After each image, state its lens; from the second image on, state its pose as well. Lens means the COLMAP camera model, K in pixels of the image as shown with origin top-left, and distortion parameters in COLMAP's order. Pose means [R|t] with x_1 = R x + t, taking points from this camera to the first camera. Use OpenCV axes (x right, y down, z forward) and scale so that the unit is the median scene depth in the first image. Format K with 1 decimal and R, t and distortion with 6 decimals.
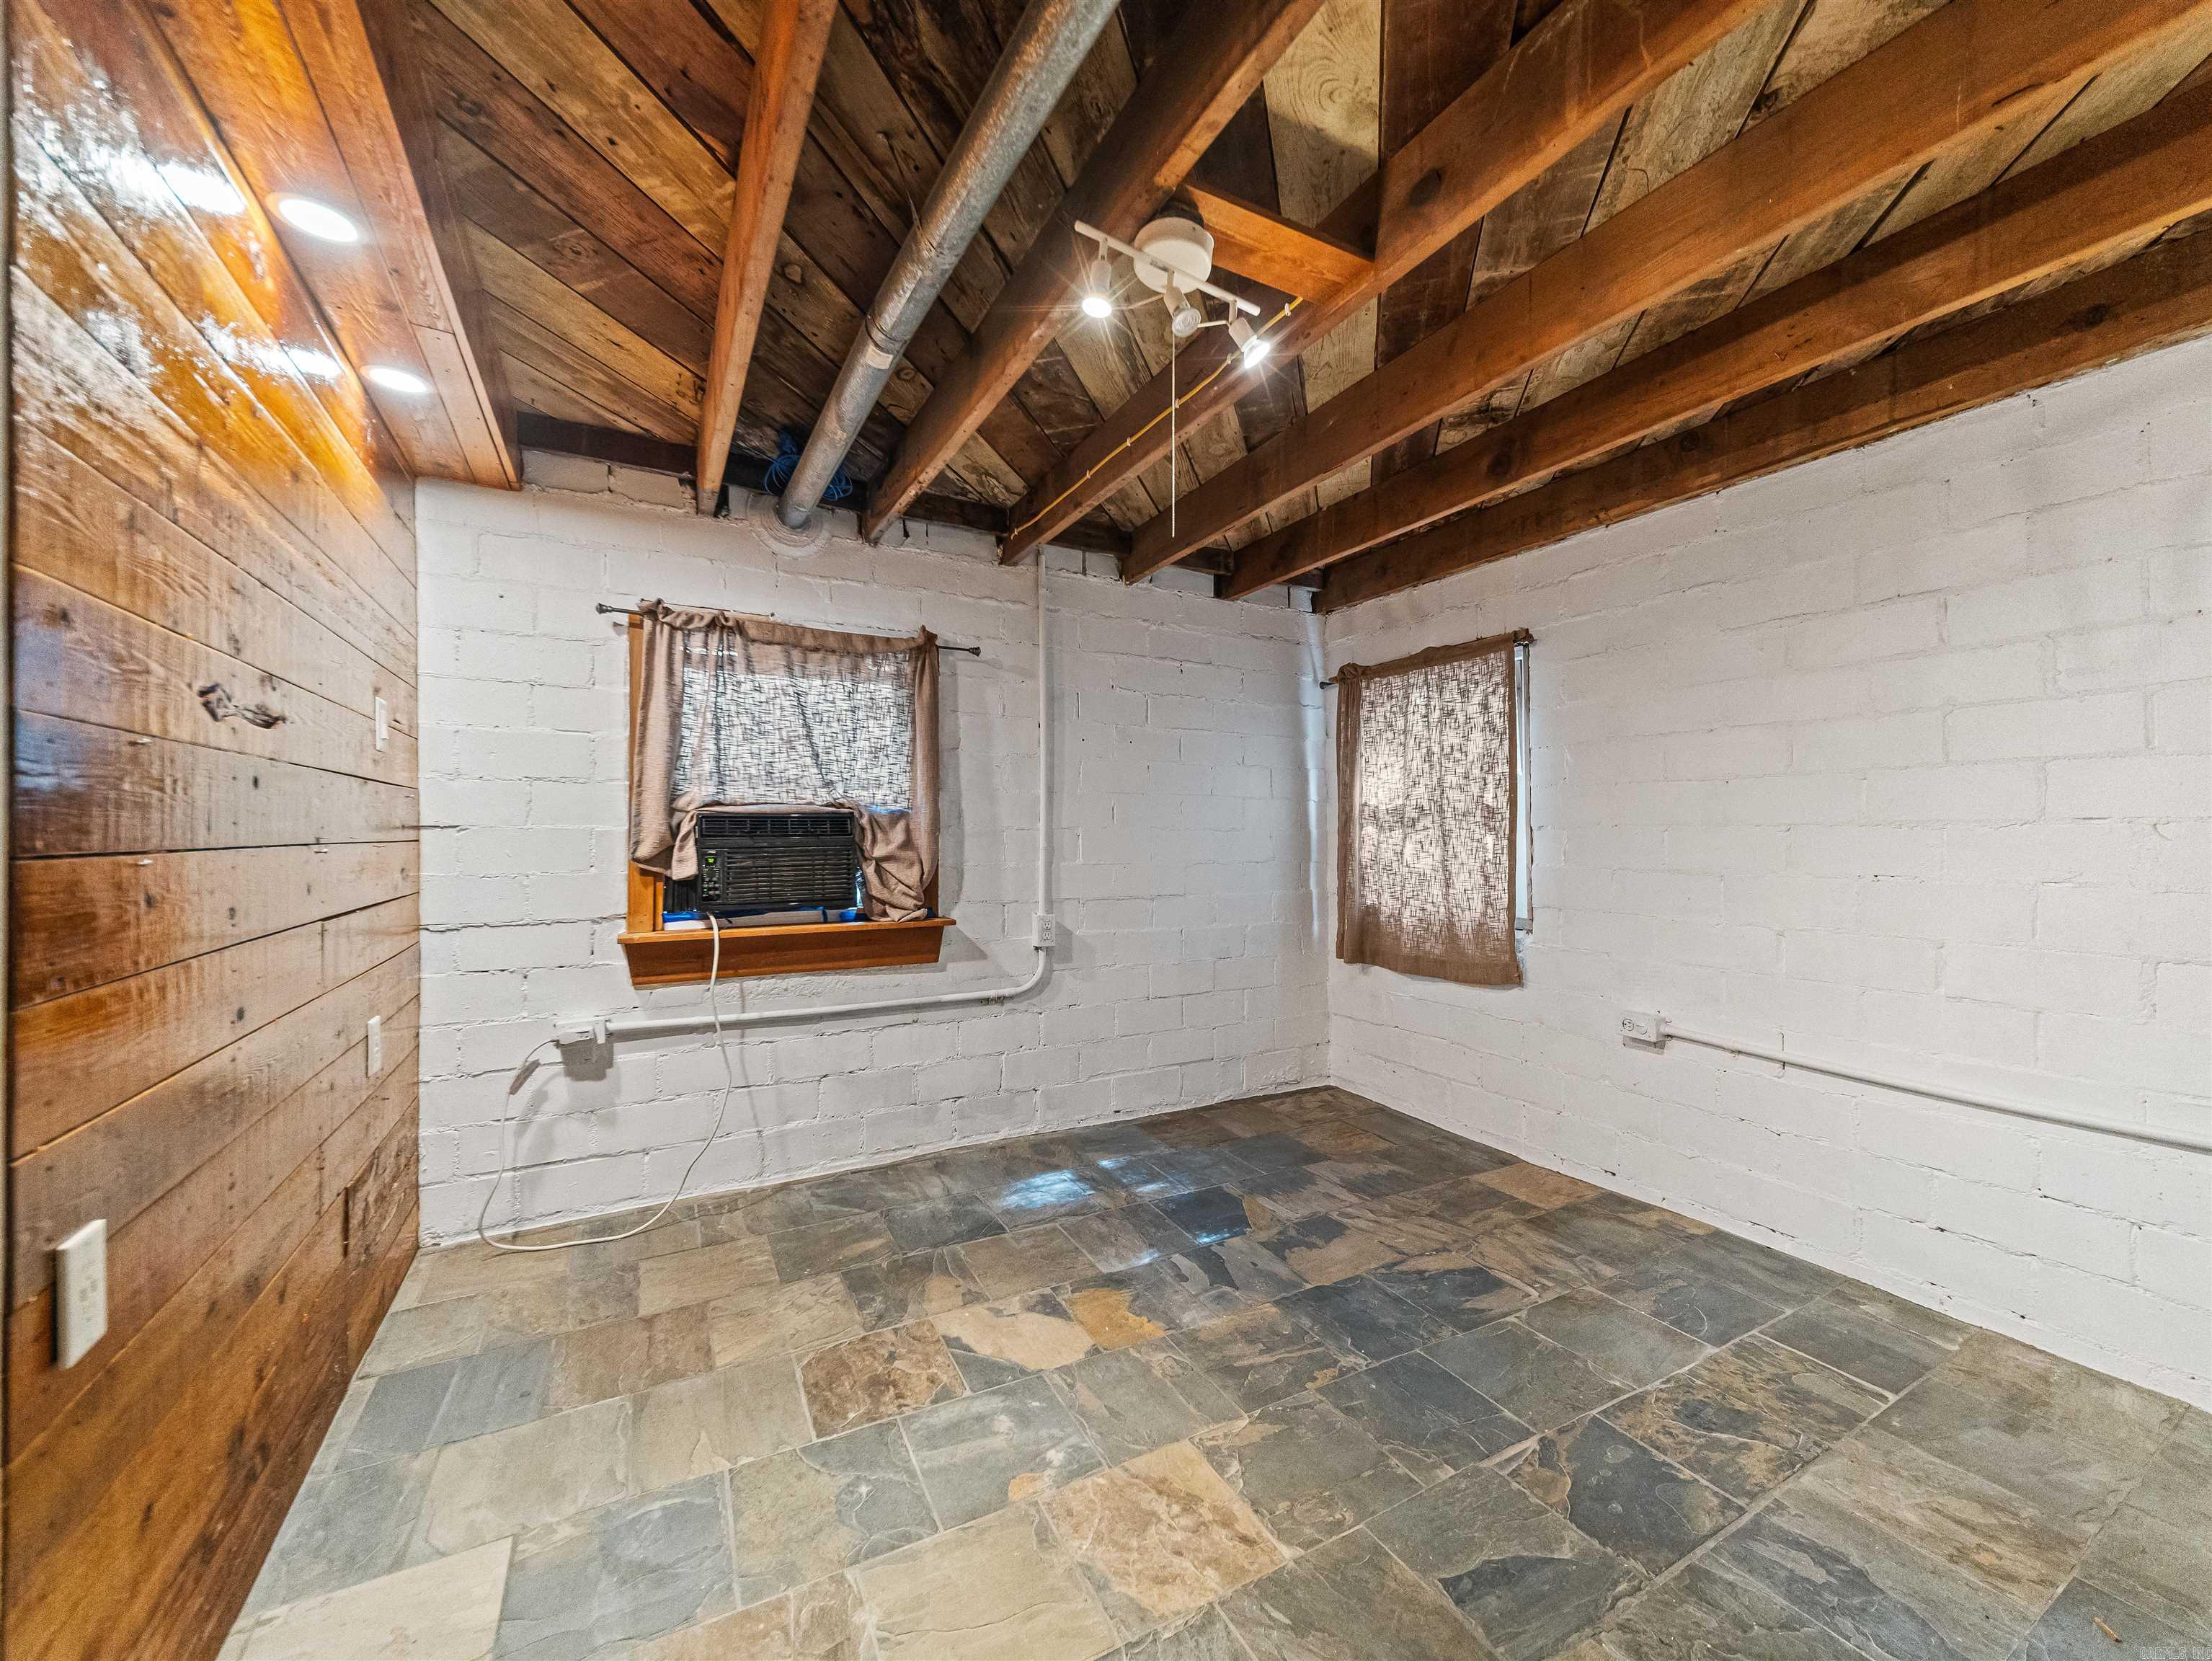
lens RADIAL K [[880.5, 0, 1127.3], [0, 880.5, 827.1], [0, 0, 1]] dist [0.026852, -0.006904]
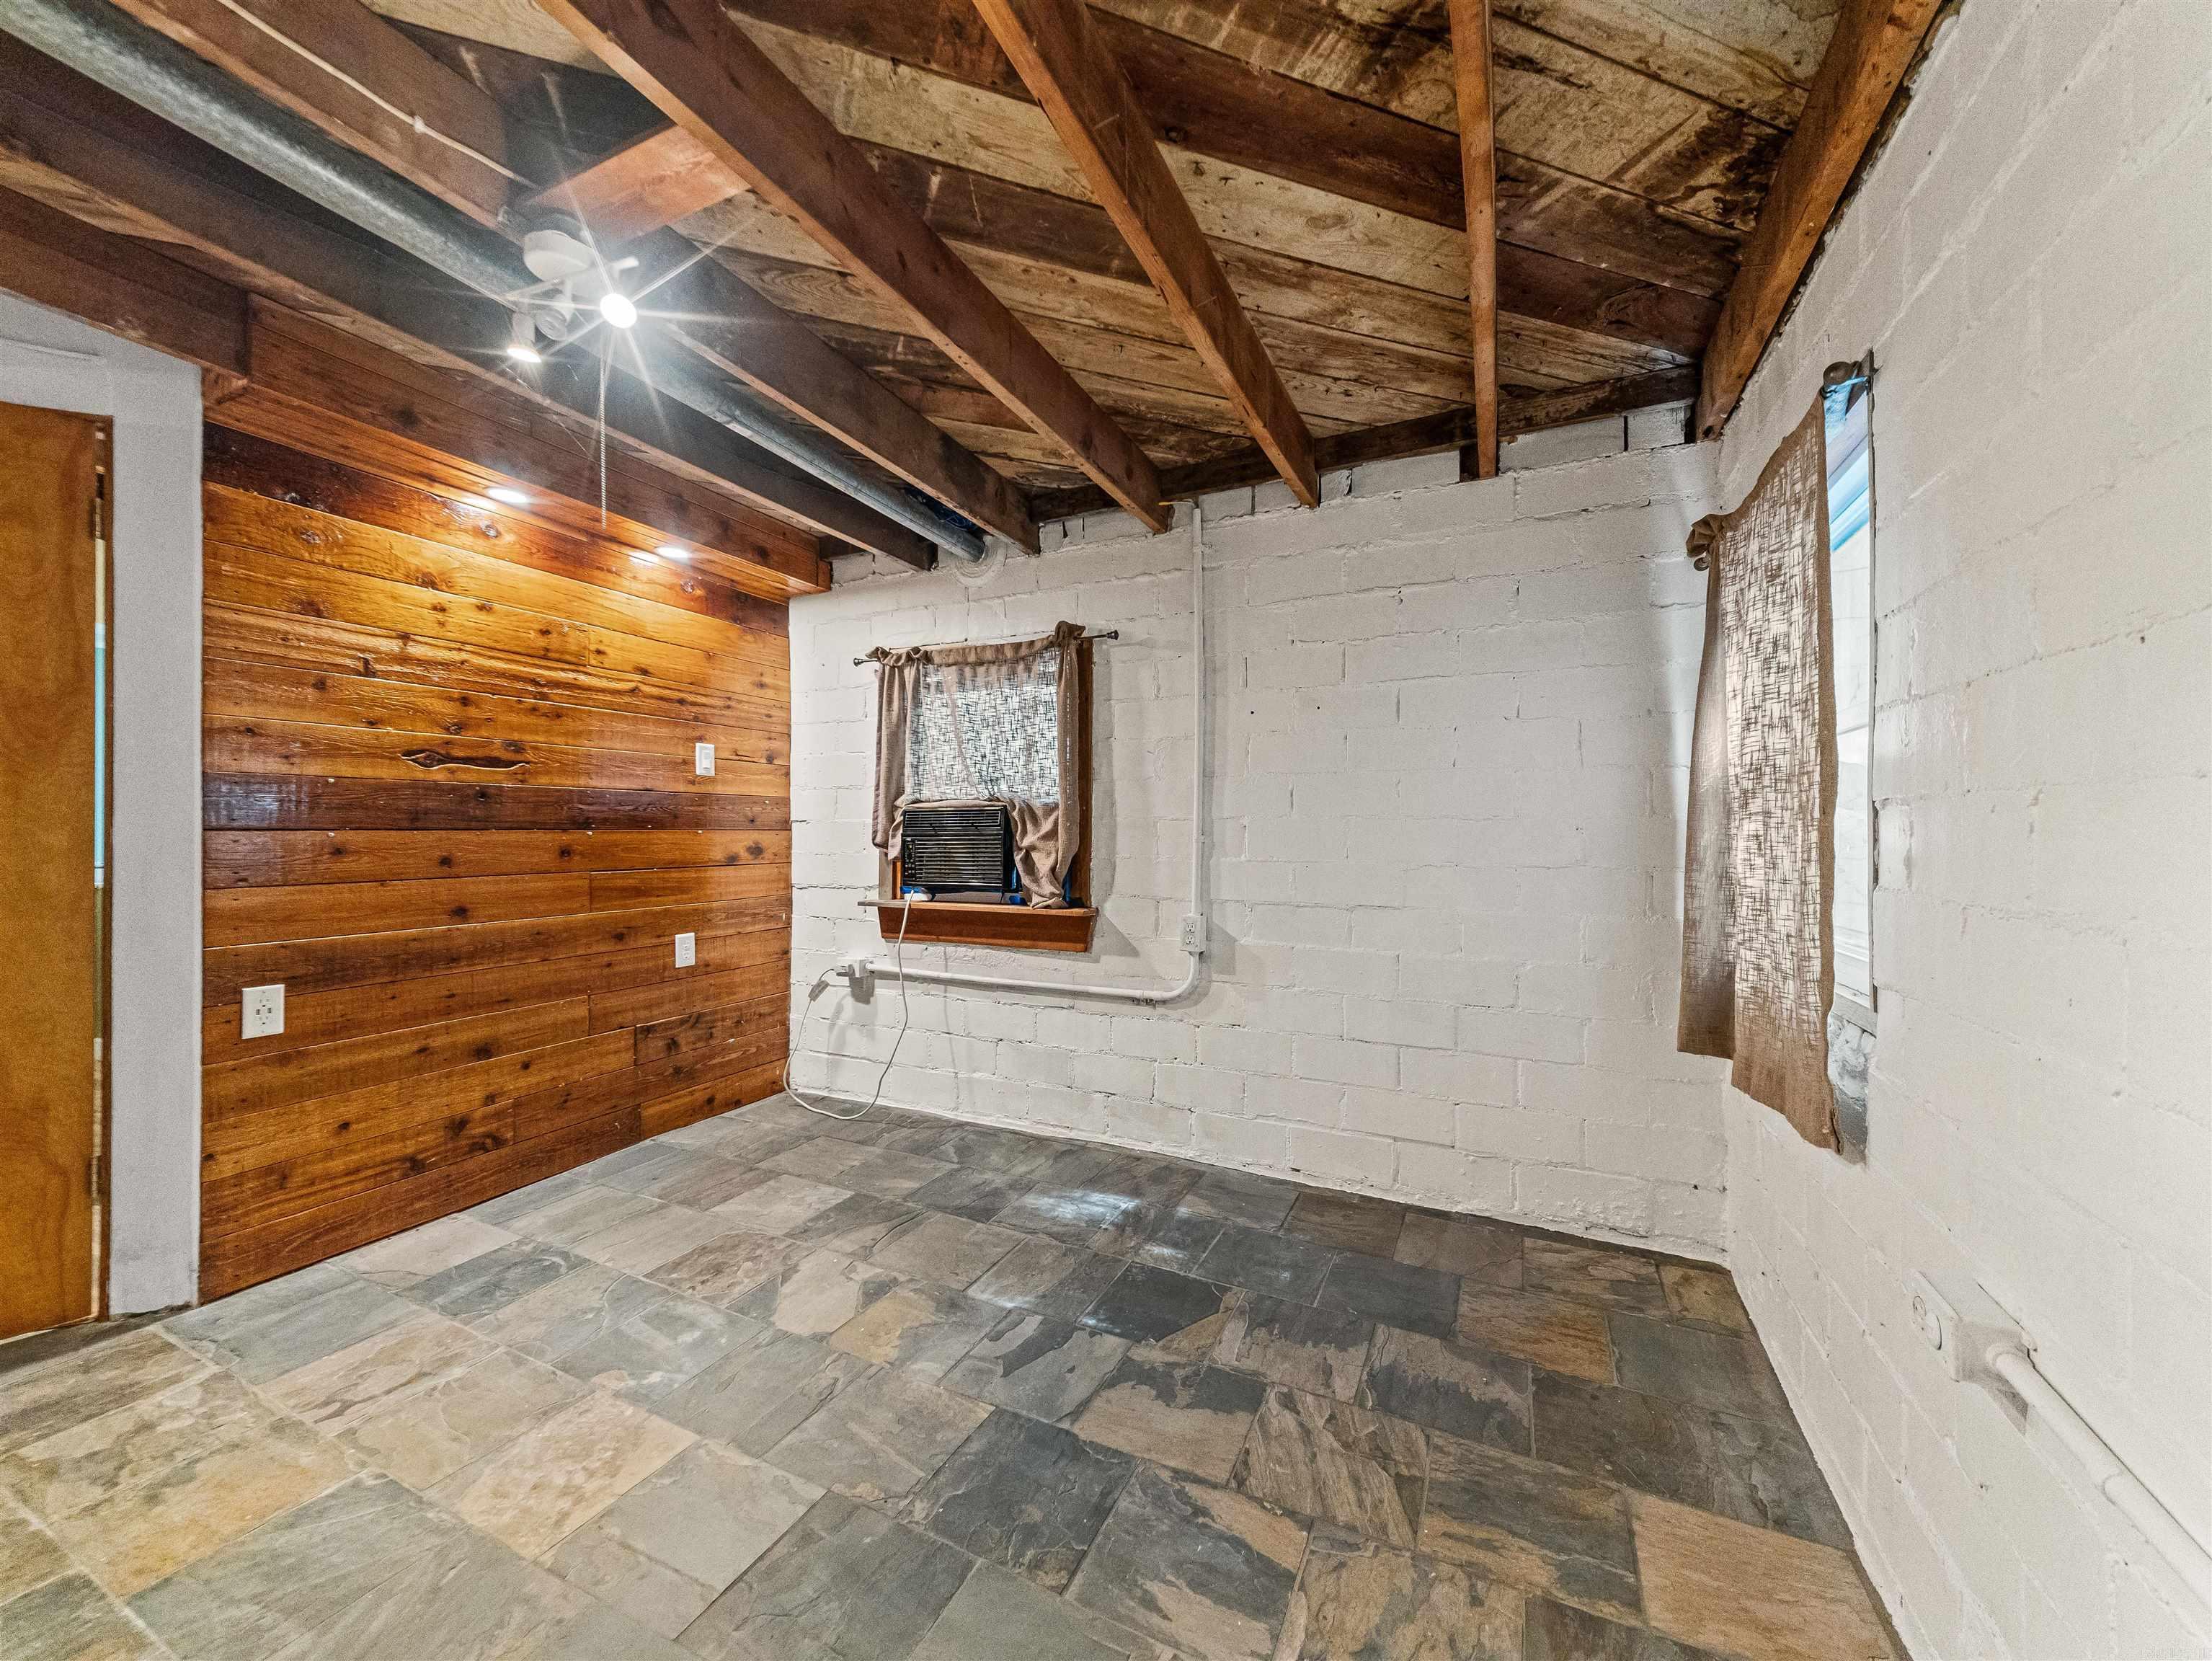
lens RADIAL K [[880.5, 0, 1100.3], [0, 880.5, 829.5], [0, 0, 1]] dist [0.026852, -0.006904]
pose [[0.561362, -0.000815, -0.827570, 0.678683], [0.006415, 0.999974, 0.003366, 0.010507], [0.827546, -0.007199, 0.561352, 0.490038]]
